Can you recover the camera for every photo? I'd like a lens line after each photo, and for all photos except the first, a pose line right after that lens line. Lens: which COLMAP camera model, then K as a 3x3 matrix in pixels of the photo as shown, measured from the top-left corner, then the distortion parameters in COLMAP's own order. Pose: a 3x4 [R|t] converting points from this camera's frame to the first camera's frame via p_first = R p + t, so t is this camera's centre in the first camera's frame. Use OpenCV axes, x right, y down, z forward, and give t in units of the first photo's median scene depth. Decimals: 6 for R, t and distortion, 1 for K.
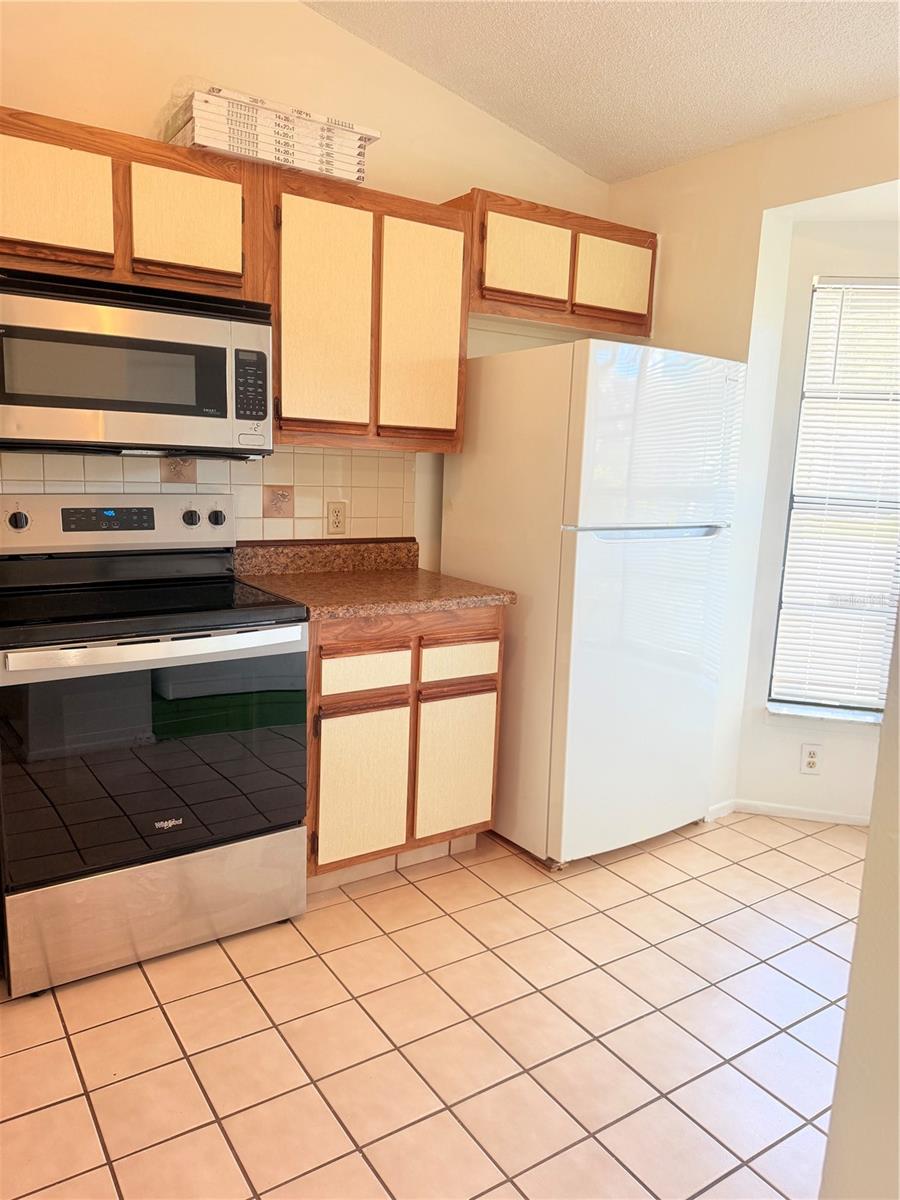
lens RADIAL K [[855.0, 0, 427.1], [0, 855.0, 601.0], [0, 0, 1]] dist [0.044600, -0.057351]
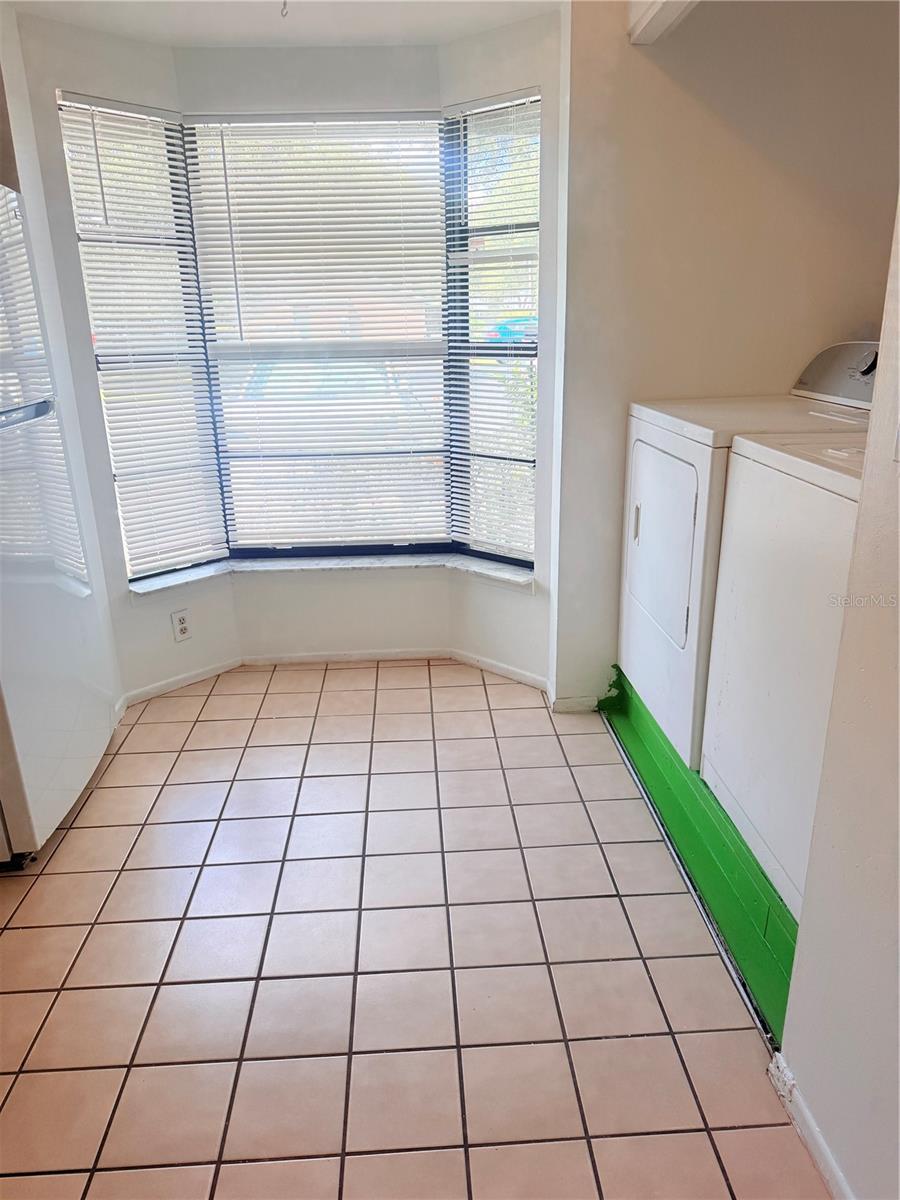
lens RADIAL K [[855.0, 0, 448.0], [0, 855.0, 611.2], [0, 0, 1]] dist [0.044600, -0.057351]
pose [[0.496214, -0.336241, 0.800446, -0.327454], [0.189049, 0.941684, 0.278374, -0.086479], [-0.847368, 0.013190, 0.530843, 0.352504]]
